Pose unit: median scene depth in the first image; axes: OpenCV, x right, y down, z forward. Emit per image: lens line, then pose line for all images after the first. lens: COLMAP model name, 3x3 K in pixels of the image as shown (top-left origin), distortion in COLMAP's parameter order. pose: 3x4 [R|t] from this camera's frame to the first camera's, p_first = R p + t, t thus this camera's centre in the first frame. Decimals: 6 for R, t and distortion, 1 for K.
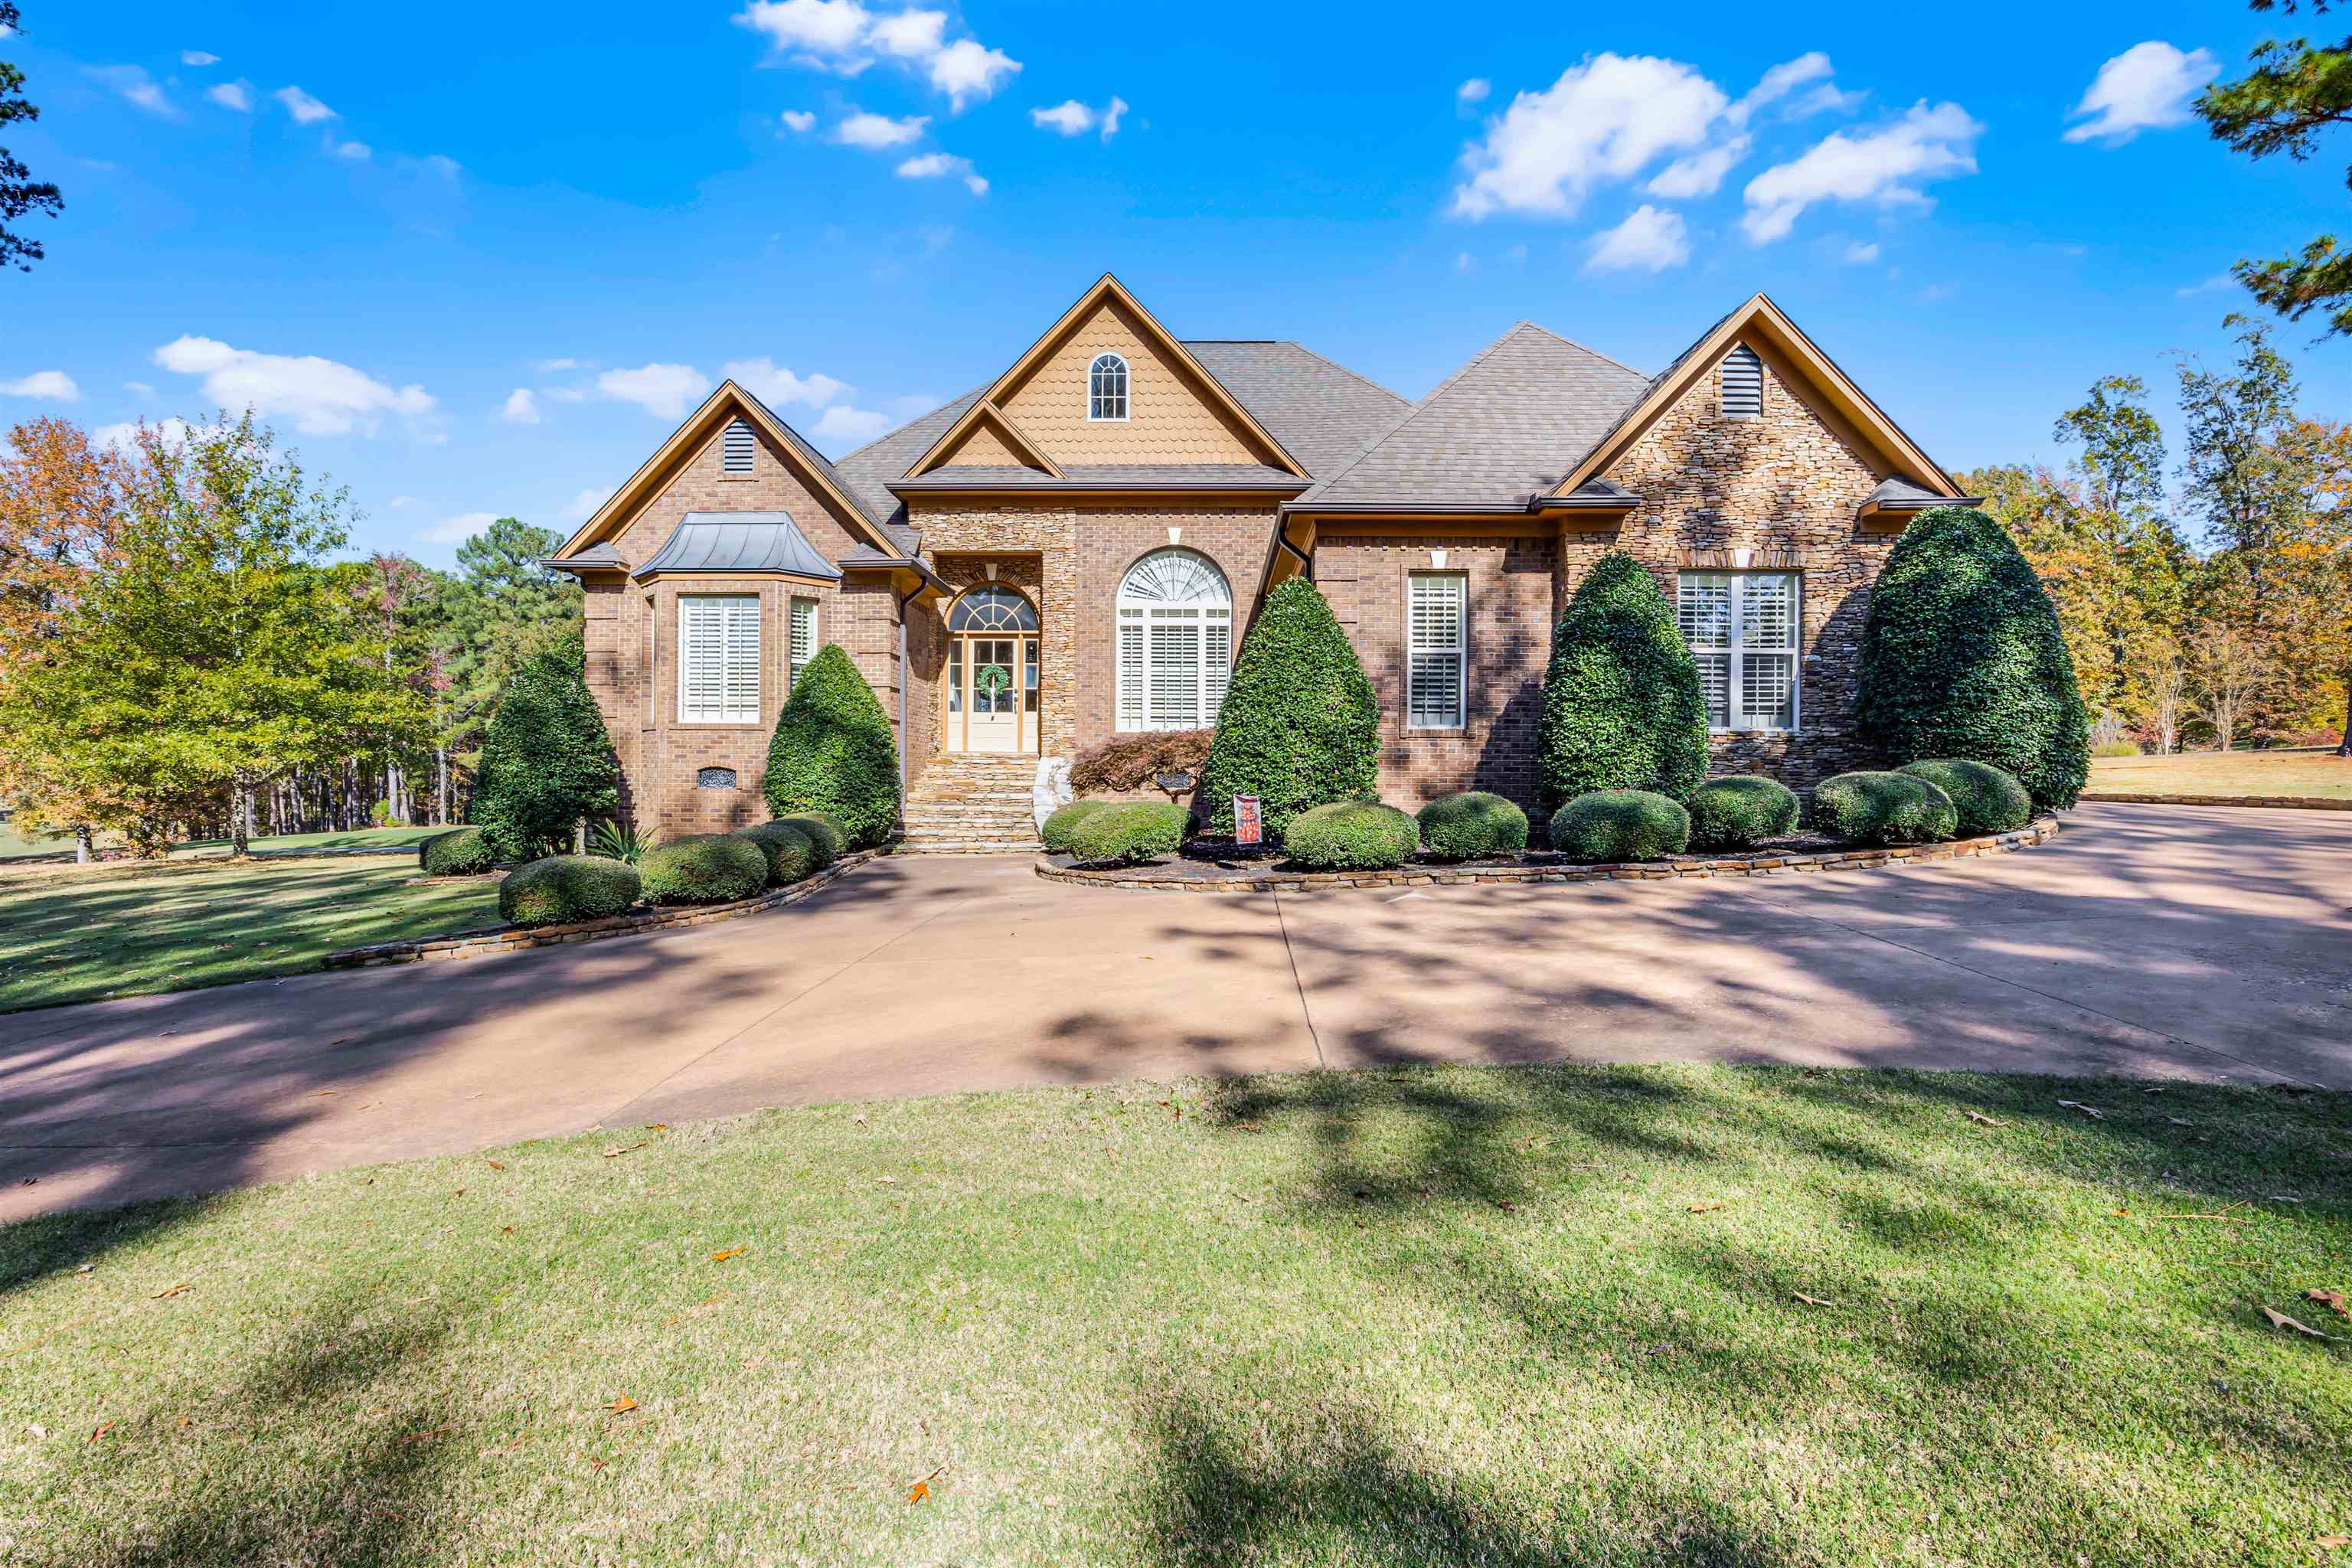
lens RADIAL K [[1082.8, 0, 1174.4], [0, 1082.8, 779.0], [0, 0, 1]] dist [-0.016973, -0.001023]
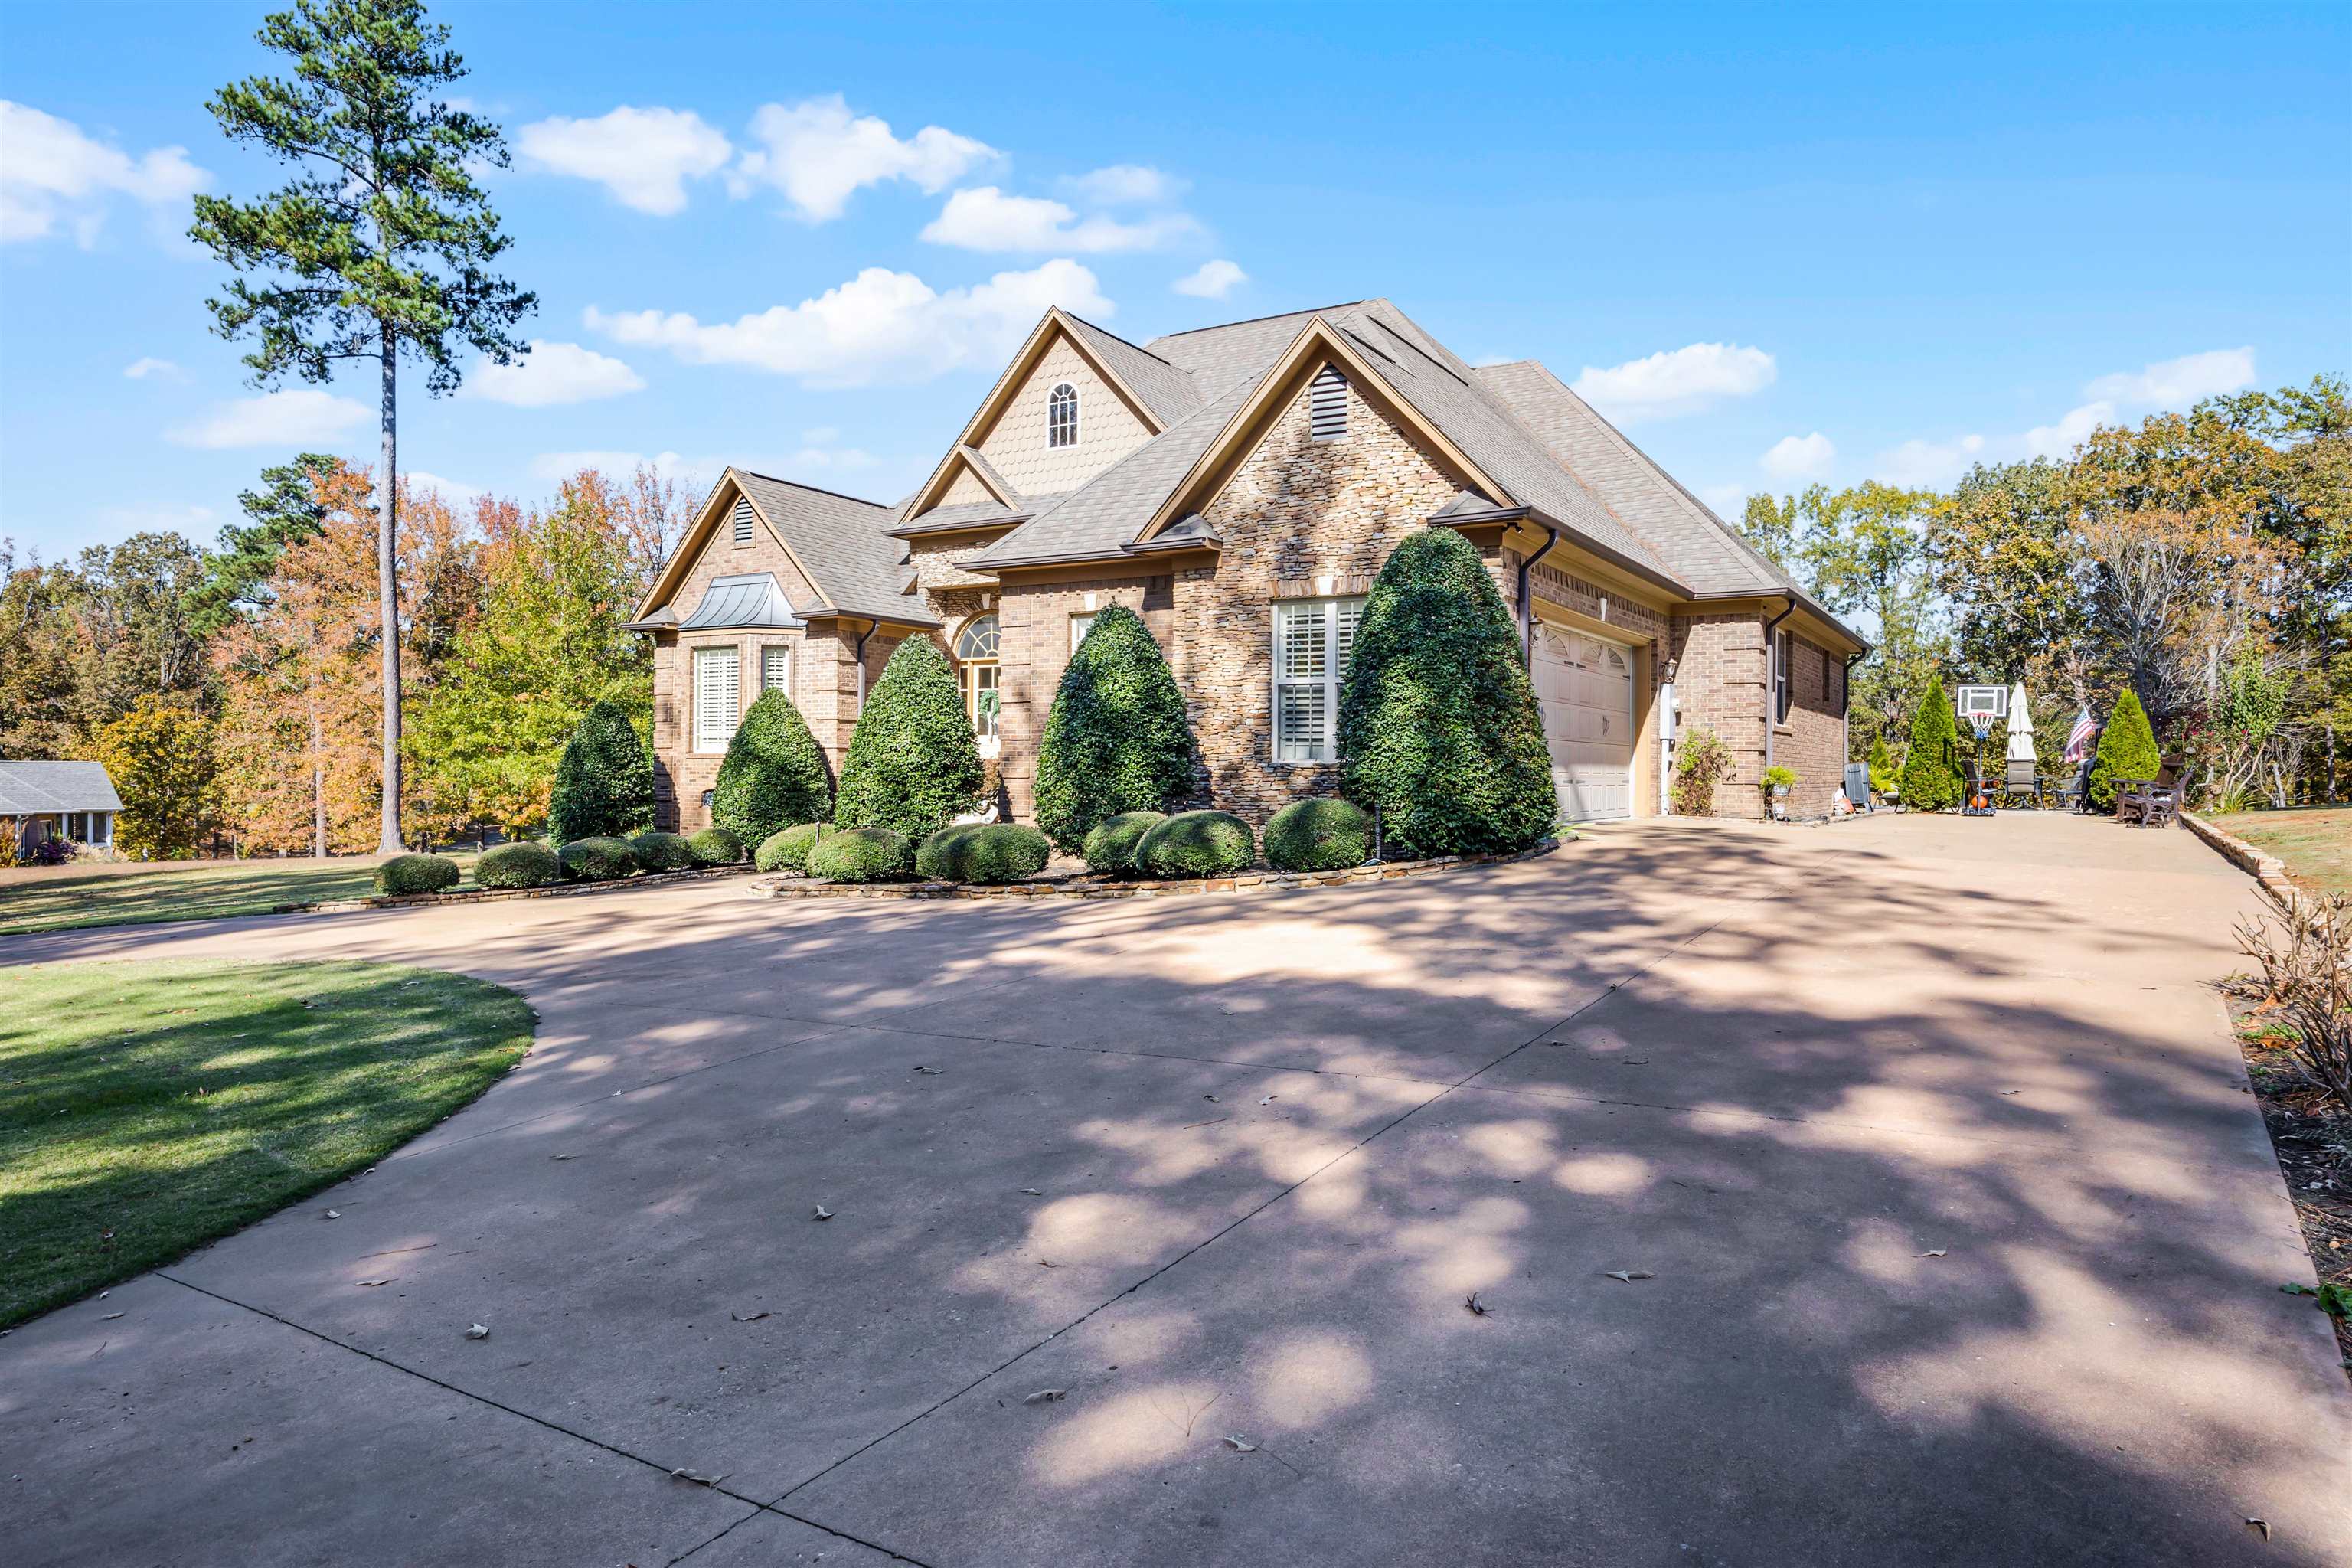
lens RADIAL K [[1481.3, 0, 1172.7], [0, 1481.3, 782.6], [0, 0, 1]] dist [-0.007004, 0.000052]
pose [[0.863070, 0.003066, -0.505075, 0.849432], [-0.001770, 0.999994, 0.003045, -0.024138], [0.505081, -0.001734, 0.863070, -0.177113]]
